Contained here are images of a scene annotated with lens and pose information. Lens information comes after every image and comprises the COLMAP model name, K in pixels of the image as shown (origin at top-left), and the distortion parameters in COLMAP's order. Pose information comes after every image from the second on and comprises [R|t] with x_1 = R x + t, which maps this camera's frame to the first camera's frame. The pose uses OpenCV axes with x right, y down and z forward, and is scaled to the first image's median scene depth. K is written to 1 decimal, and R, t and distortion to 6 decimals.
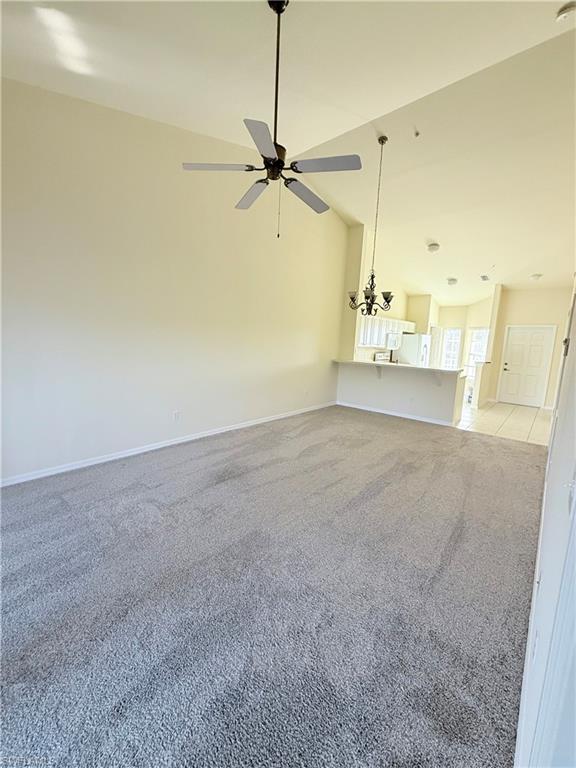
lens RADIAL K [[306.7, 0, 287.2], [0, 306.7, 383.7], [0, 0, 1]] dist [-0.000390, -0.000165]
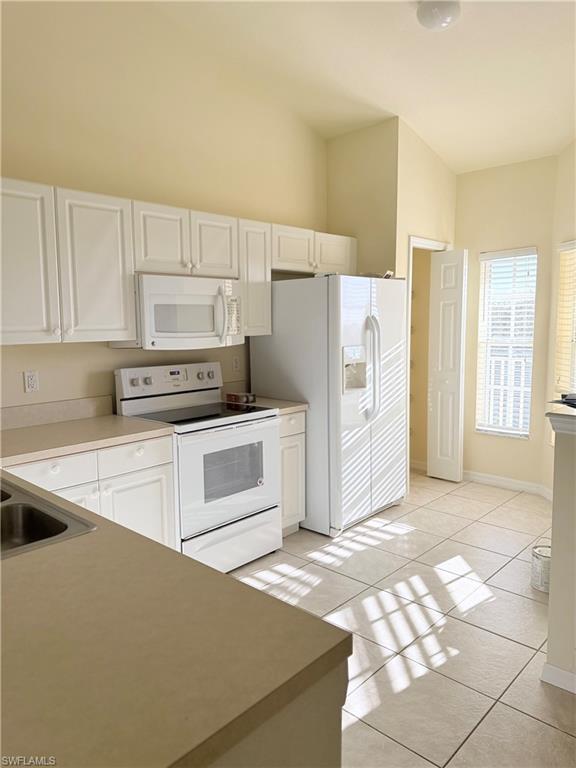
lens RADIAL K [[545.3, 0, 286.6], [0, 545.3, 379.0], [0, 0, 1]] dist [0.060856, -0.052557]
pose [[0.998272, -0.038903, -0.044052, 0.381151], [0.037090, 0.998460, -0.041251, -0.063265], [0.045589, 0.039546, 0.998177, 0.546997]]
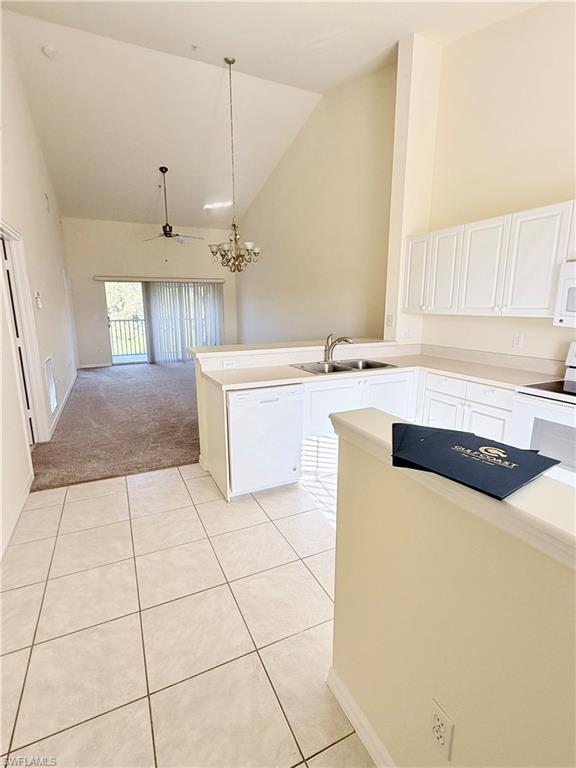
lens RADIAL K [[378.5, 0, 288.3], [0, 378.5, 385.4], [0, 0, 1]] dist [0.000579, 0.000148]
pose [[-0.398571, 0.157609, -0.903494, 0.646948], [-0.148994, 0.960910, 0.233353, -0.094084], [0.904954, 0.227623, -0.359508, 0.830292]]
